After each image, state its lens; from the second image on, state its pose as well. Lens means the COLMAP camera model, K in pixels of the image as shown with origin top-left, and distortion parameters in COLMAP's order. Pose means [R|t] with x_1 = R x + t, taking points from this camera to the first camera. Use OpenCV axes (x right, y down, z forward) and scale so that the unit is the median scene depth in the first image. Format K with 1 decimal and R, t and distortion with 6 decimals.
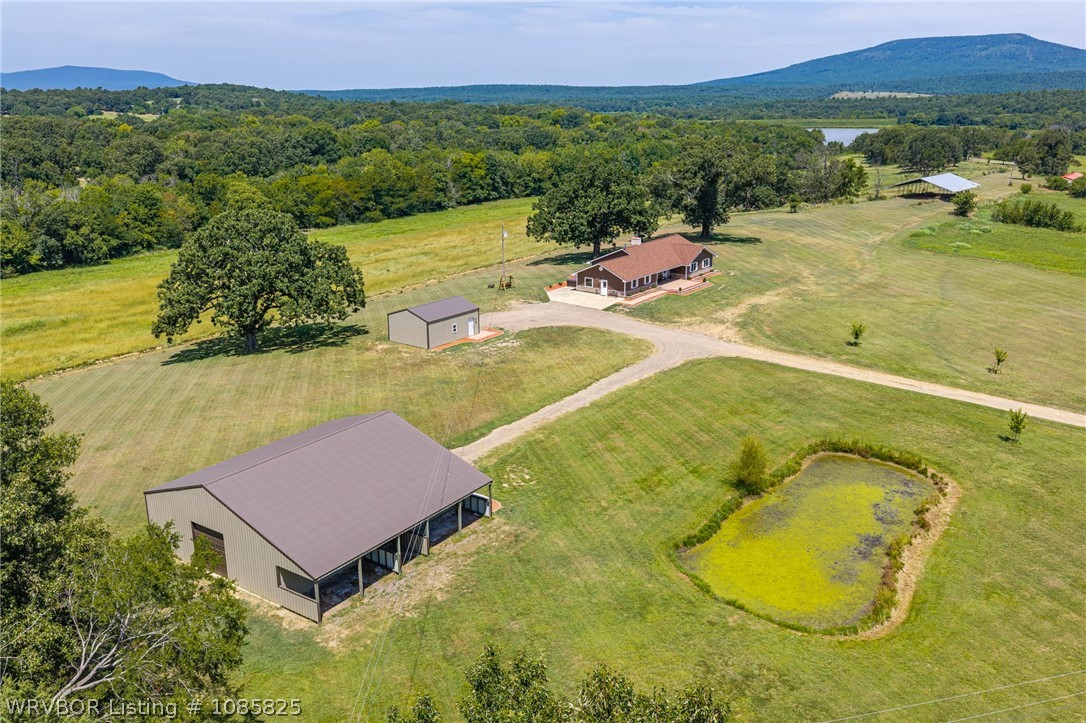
lens RADIAL K [[901.8, 0, 547.1], [0, 901.8, 358.4], [0, 0, 1]] dist [0.014064, -0.019468]
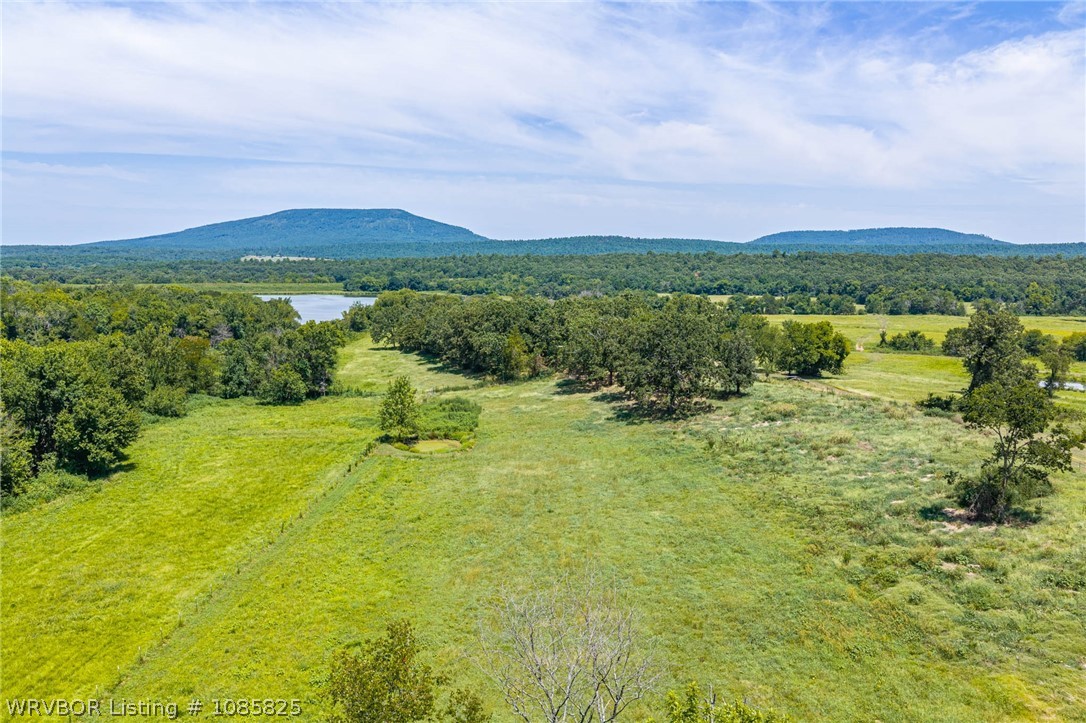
lens RADIAL K [[901.8, 0, 547.1], [0, 901.8, 358.4], [0, 0, 1]] dist [0.014064, -0.019468]
pose [[0.806587, -0.047420, 0.589210, 0.111271], [0.150443, 0.980422, -0.127042, -0.144691], [-0.571650, 0.191113, 0.797930, 0.553883]]
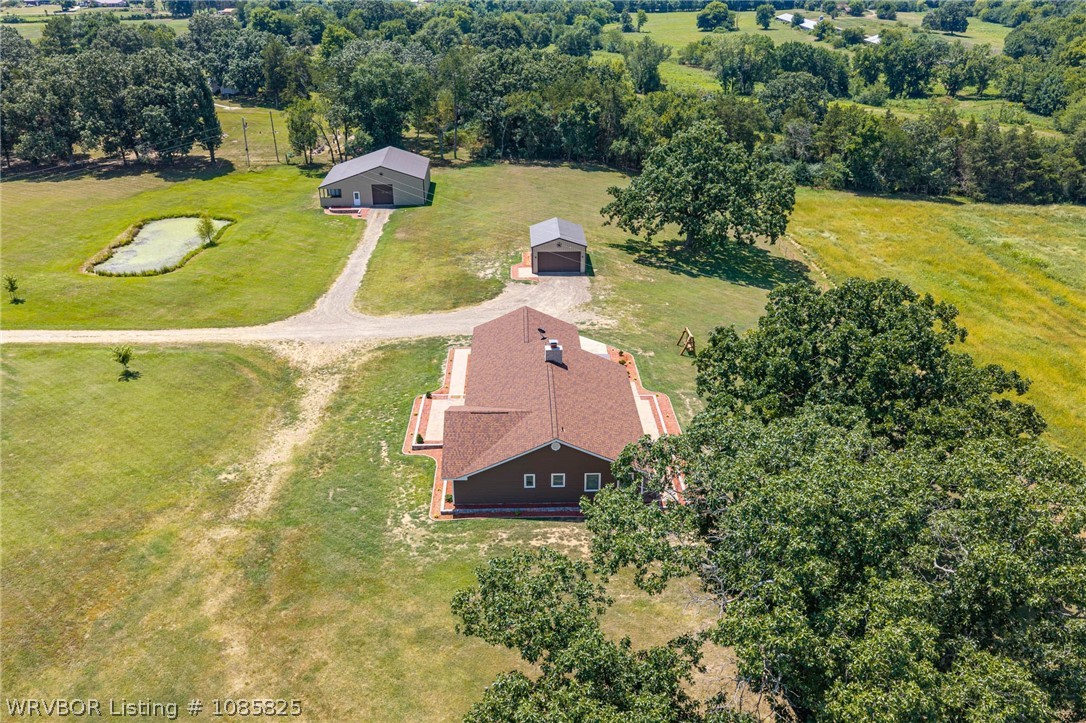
lens RADIAL K [[901.8, 0, 547.1], [0, 901.8, 358.4], [0, 0, 1]] dist [0.014064, -0.019468]
pose [[-0.787395, 0.249082, -0.563886, 0.101513], [-0.170932, 0.790645, 0.587931, -0.111275], [0.592277, 0.559320, -0.579974, 0.341832]]
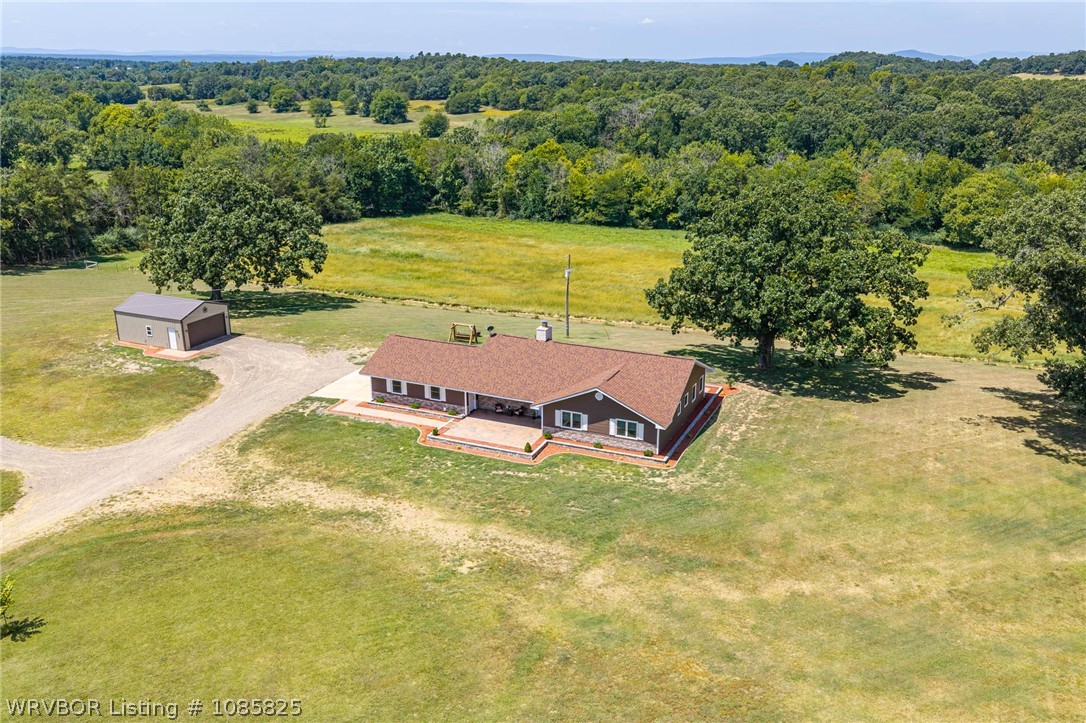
lens RADIAL K [[901.8, 0, 547.1], [0, 901.8, 358.4], [0, 0, 1]] dist [0.014064, -0.019468]
pose [[0.207632, 0.308478, -0.928294, 0.157470], [-0.269471, 0.930295, 0.248871, -0.065638], [0.940359, 0.198475, 0.276285, 0.227886]]
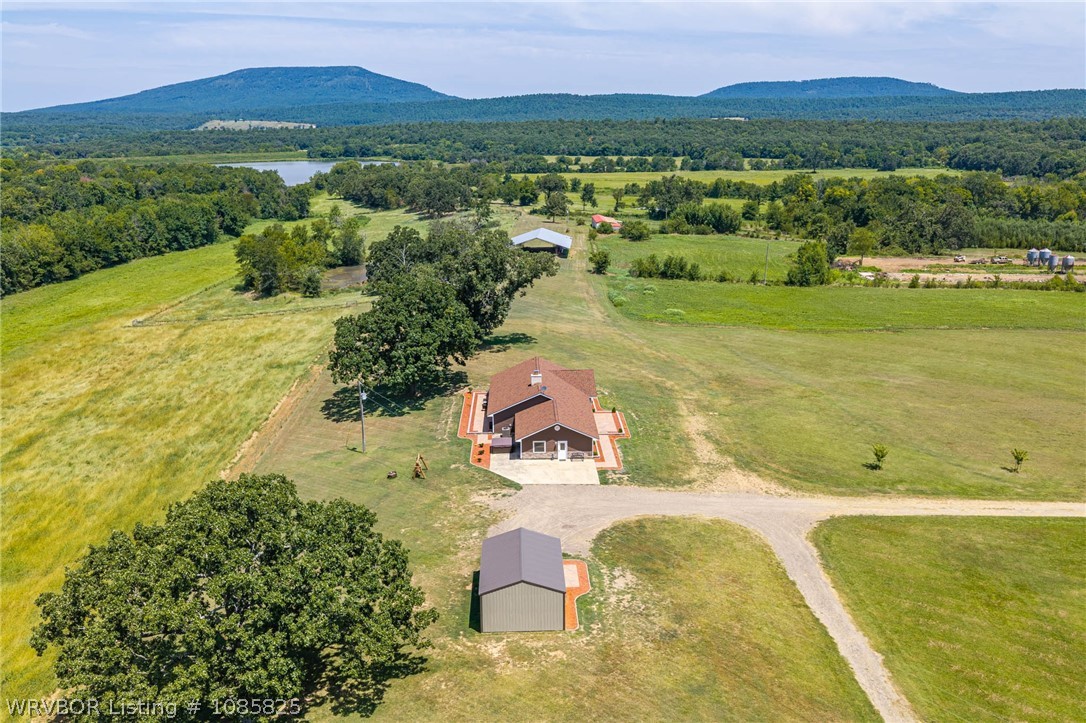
lens RADIAL K [[901.8, 0, 547.1], [0, 901.8, 358.4], [0, 0, 1]] dist [0.014064, -0.019468]
pose [[0.785544, -0.159723, 0.597837, -0.100514], [0.175405, 0.983963, 0.032406, -0.045765], [-0.593425, 0.079407, 0.800963, 0.089967]]
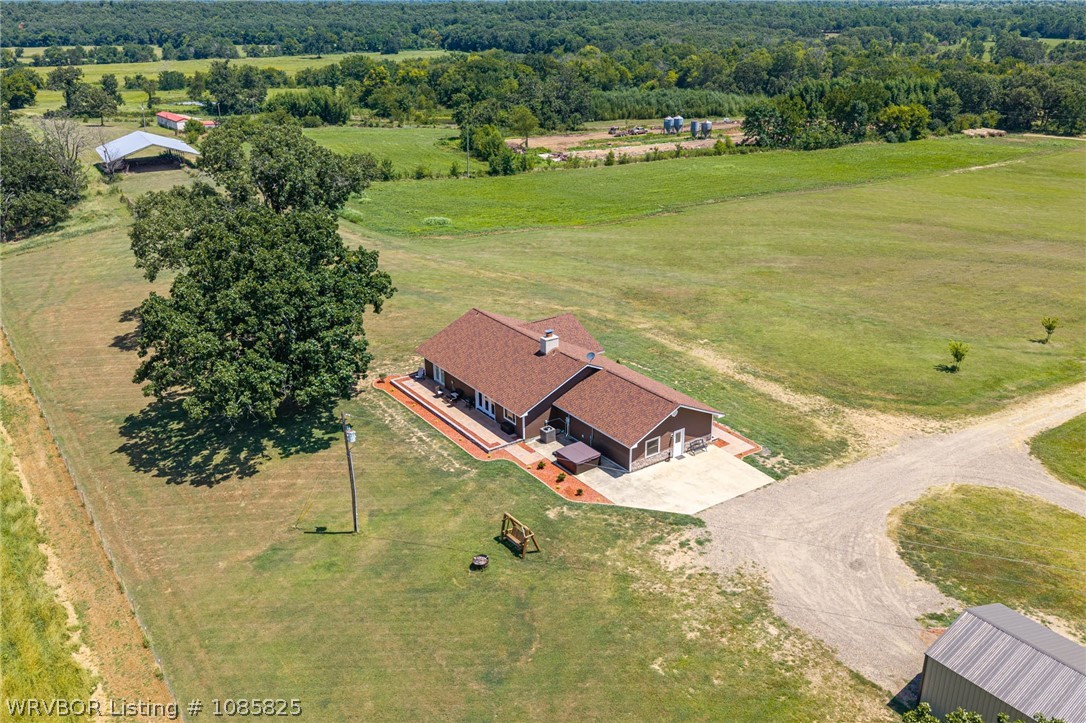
lens RADIAL K [[901.8, 0, 547.1], [0, 901.8, 358.4], [0, 0, 1]] dist [0.014064, -0.019468]
pose [[0.314709, -0.347022, 0.883478, -0.100496], [0.269786, 0.925087, 0.267263, -0.070184], [-0.910040, 0.154240, 0.384755, 0.211344]]
